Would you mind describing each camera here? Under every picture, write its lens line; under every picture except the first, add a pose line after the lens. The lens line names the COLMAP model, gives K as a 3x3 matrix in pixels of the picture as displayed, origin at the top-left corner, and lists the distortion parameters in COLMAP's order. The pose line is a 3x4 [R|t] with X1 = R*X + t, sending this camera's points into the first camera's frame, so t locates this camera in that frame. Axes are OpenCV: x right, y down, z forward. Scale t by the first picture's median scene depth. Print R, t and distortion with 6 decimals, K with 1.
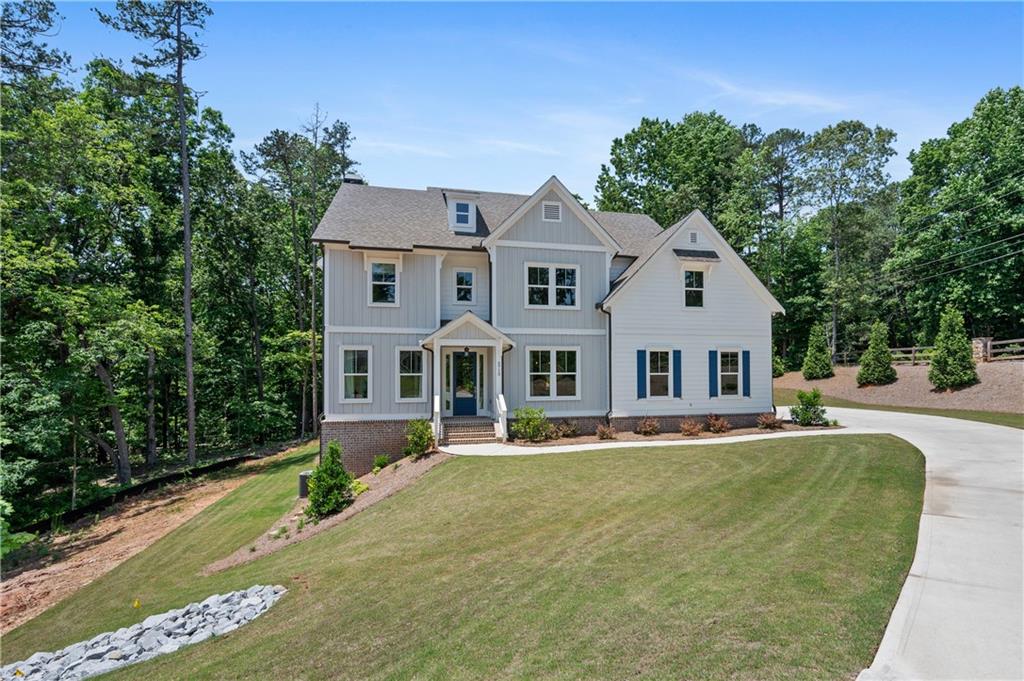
lens RADIAL K [[408.6, 0, 513.0], [0, 408.6, 353.6], [0, 0, 1]] dist [-0.001586, -0.000341]
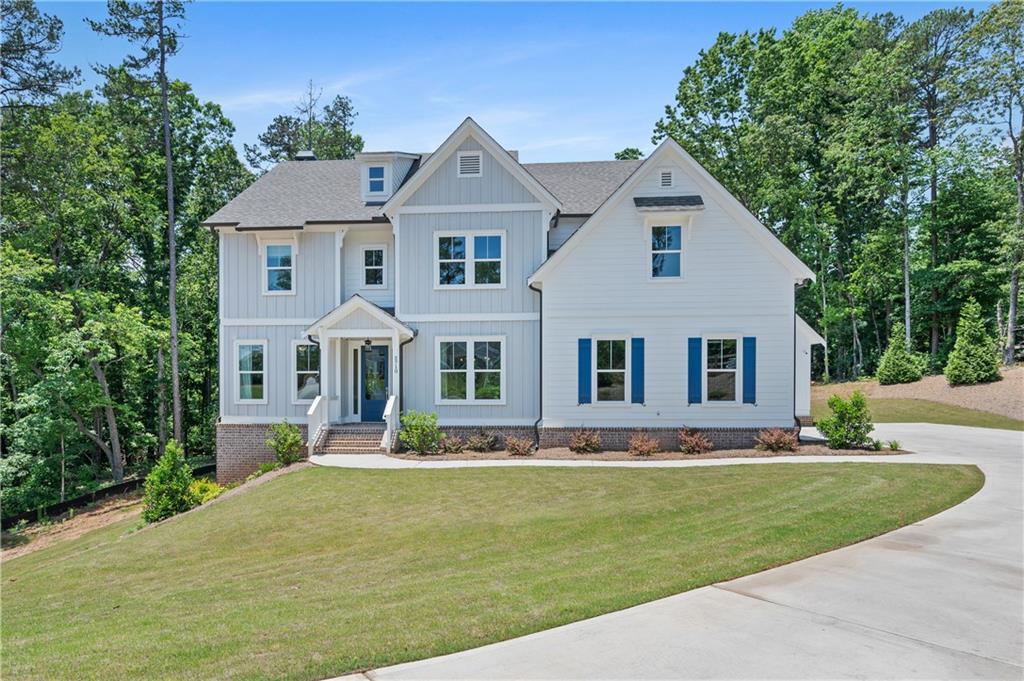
lens RADIAL K [[479.6, 0, 510.7], [0, 479.6, 373.1], [0, 0, 1]] dist [-0.003767, -0.000254]
pose [[0.967155, -0.003489, -0.254164, 0.402676], [0.009985, 0.999656, 0.024269, 0.030996], [0.253992, -0.026010, 0.966857, 0.121702]]
